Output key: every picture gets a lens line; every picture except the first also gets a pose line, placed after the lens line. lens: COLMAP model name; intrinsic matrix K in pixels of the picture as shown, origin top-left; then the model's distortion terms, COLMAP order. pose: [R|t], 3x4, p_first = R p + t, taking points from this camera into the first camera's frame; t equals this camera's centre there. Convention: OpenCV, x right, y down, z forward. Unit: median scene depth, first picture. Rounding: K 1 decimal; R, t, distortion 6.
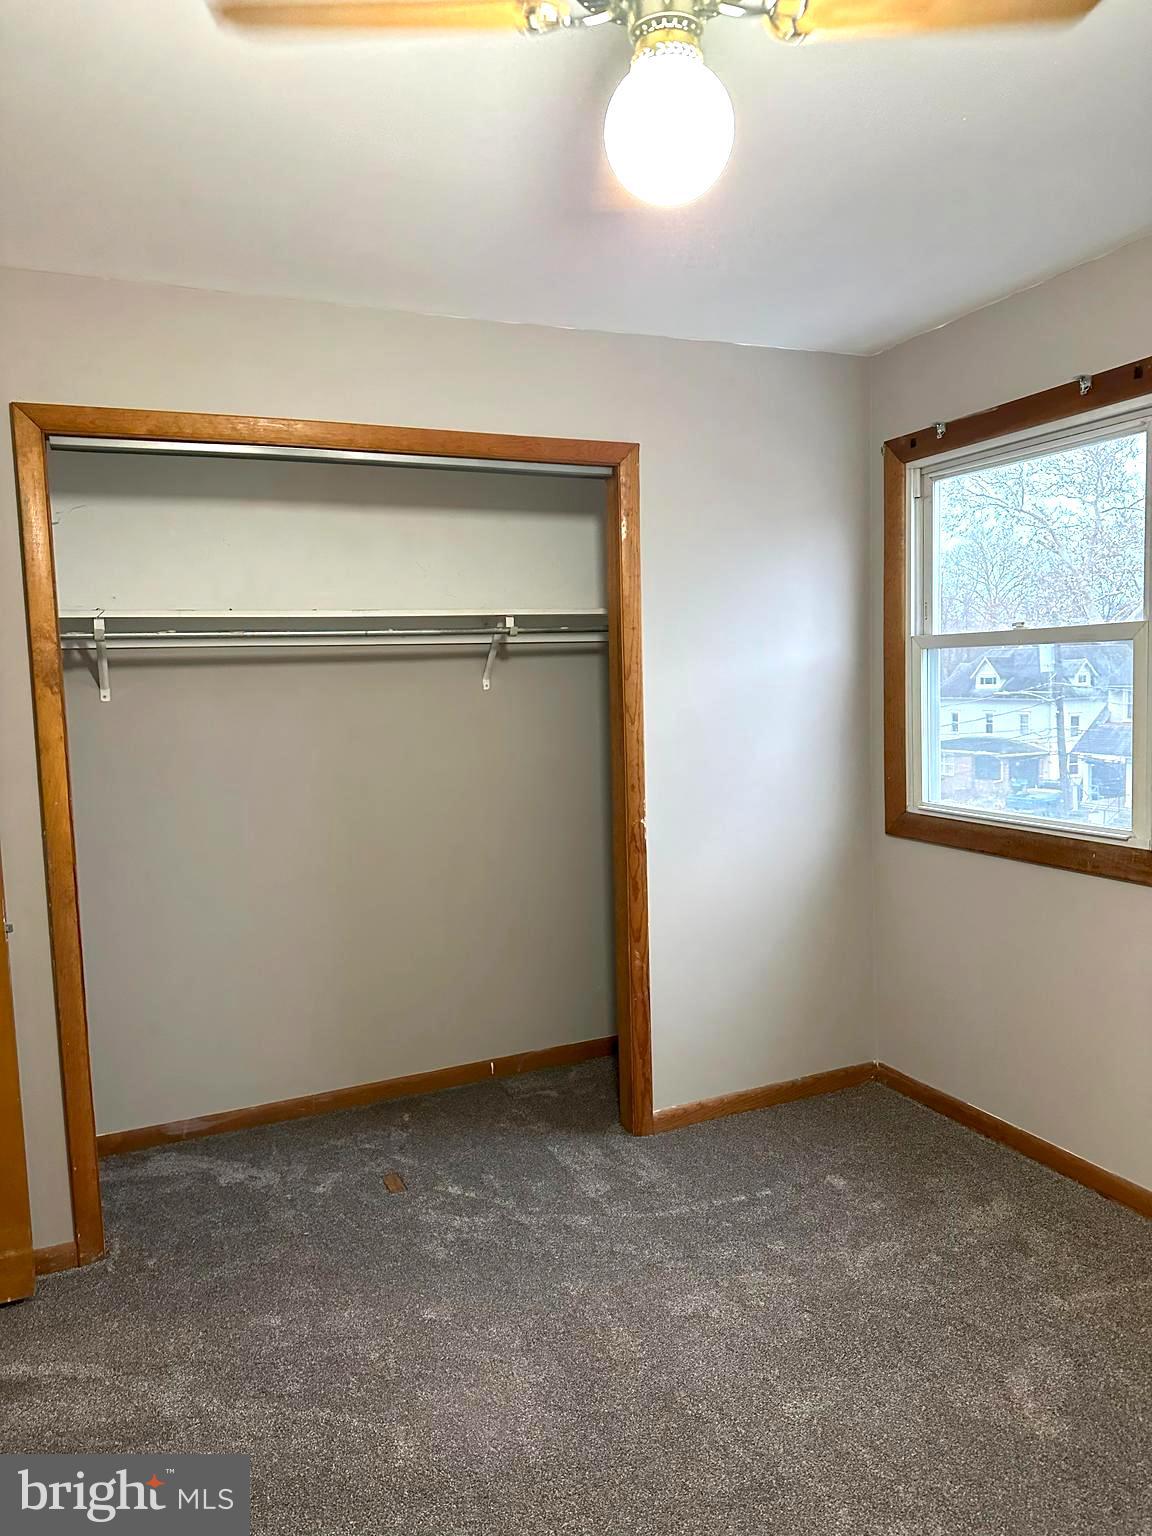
lens RADIAL K [[1074.8, 0, 579.9], [0, 1074.8, 765.2], [0, 0, 1]] dist [0.083139, -0.149489]
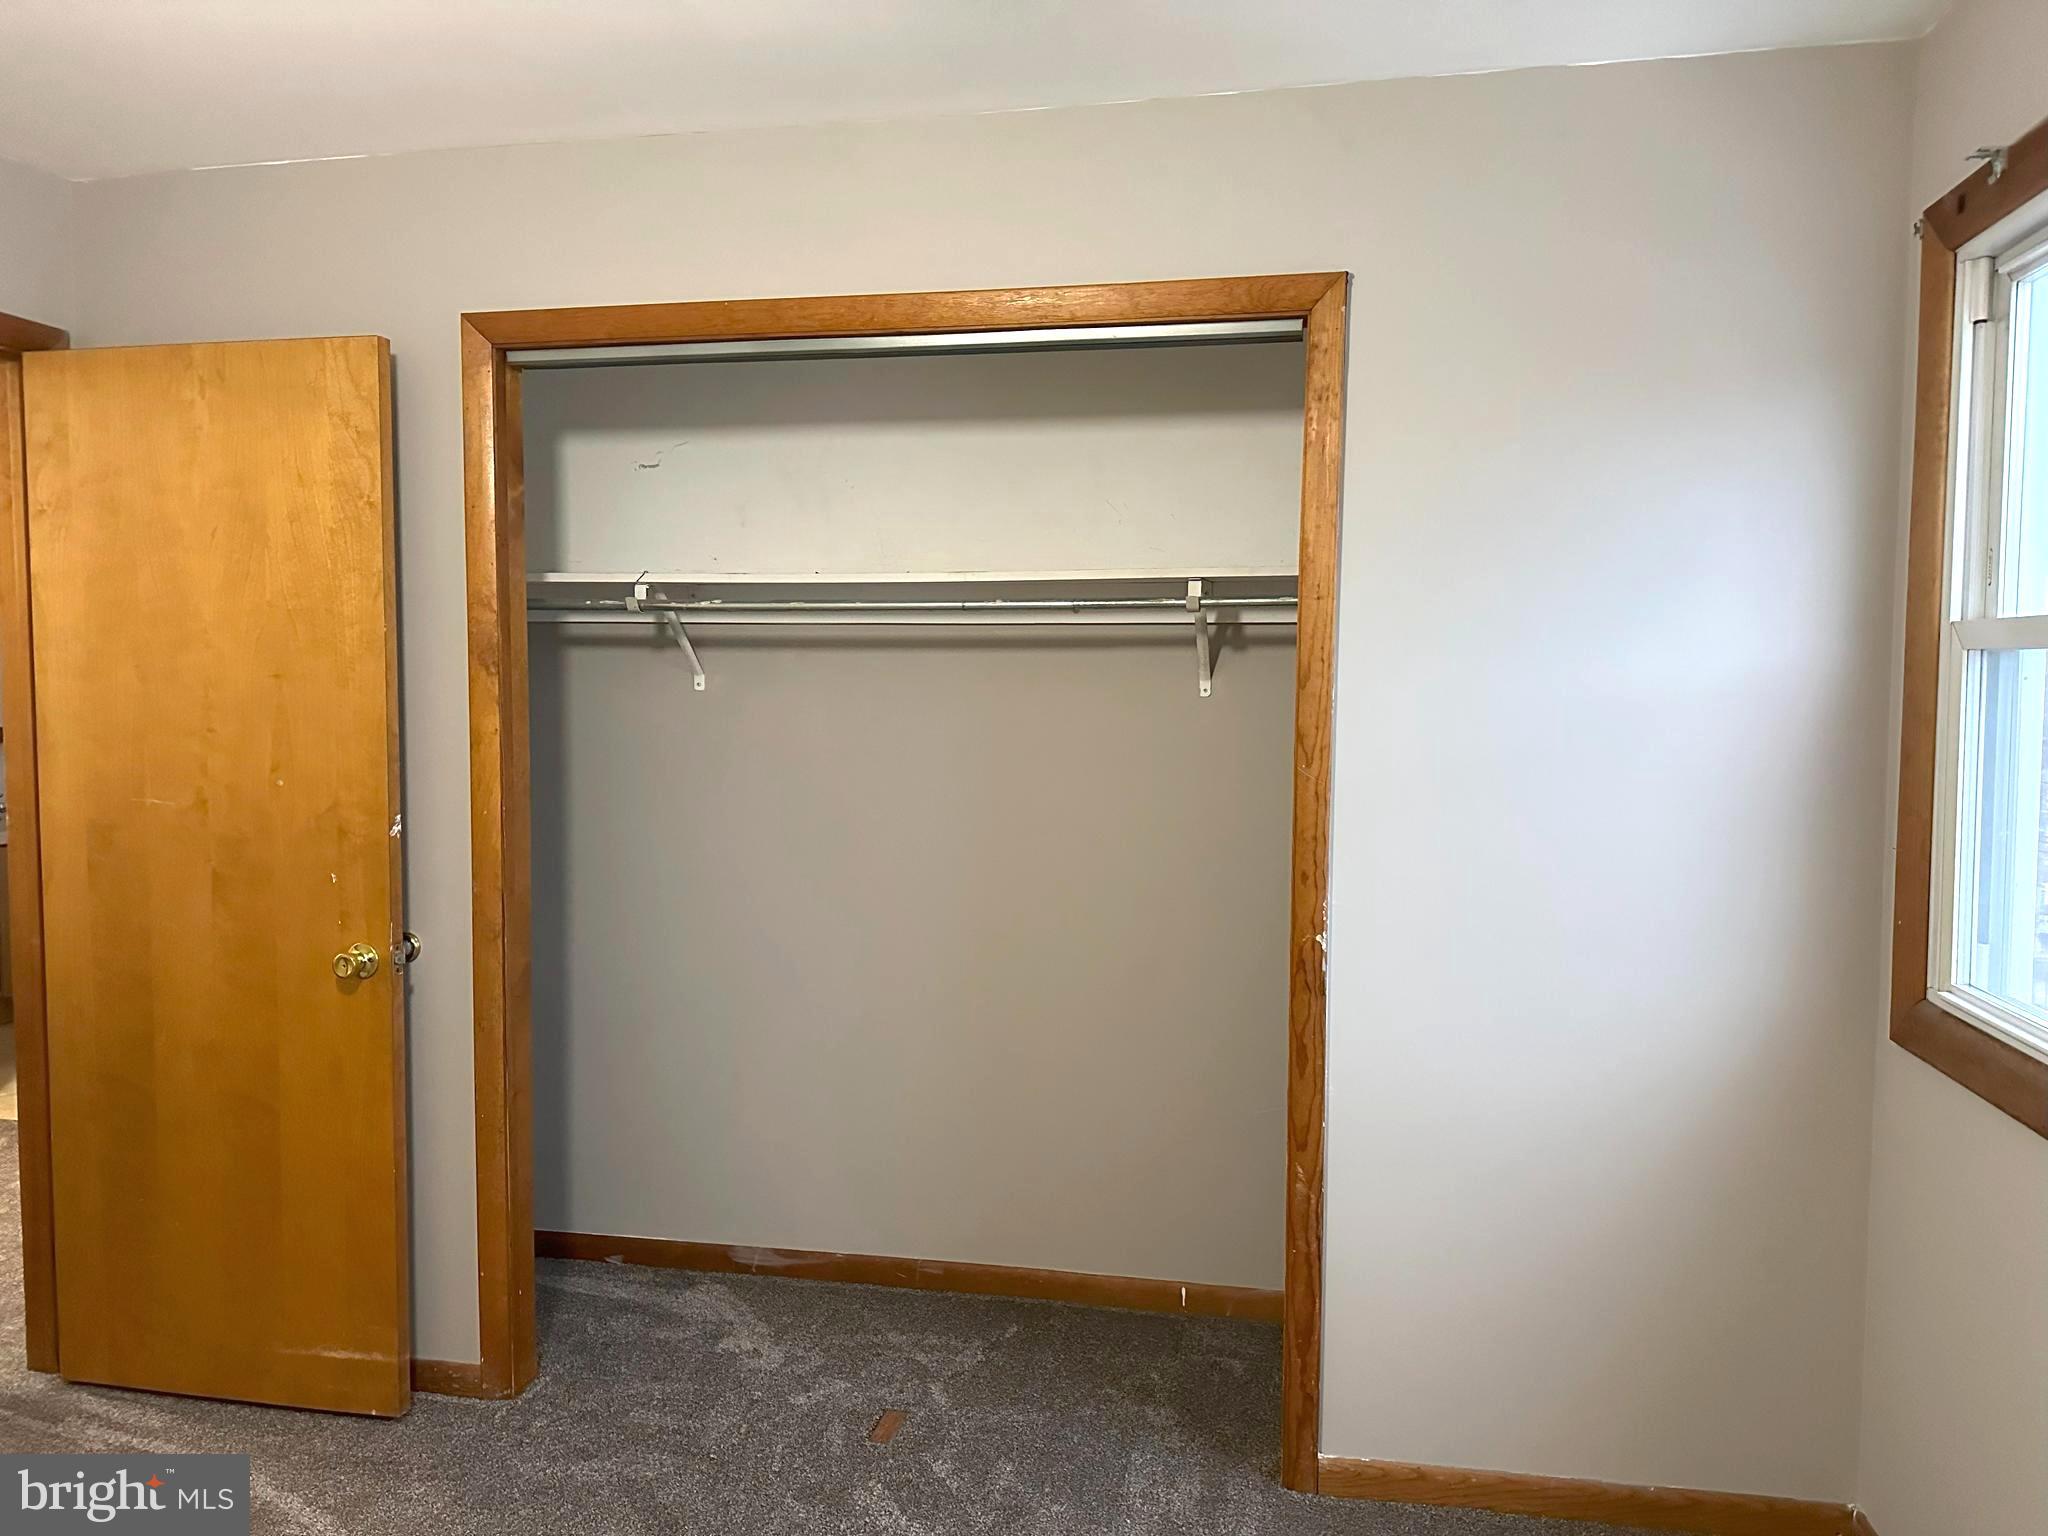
lens RADIAL K [[1433.1, 0, 1024.0], [0, 1433.1, 768.0], [0, 0, 1]] dist [0.083139, -0.149489]
pose [[0.810828, 0.072078, -0.580830, 0.363198], [-0.081931, 0.996595, 0.009298, -0.031560], [0.579522, 0.040049, 0.813972, 0.289908]]
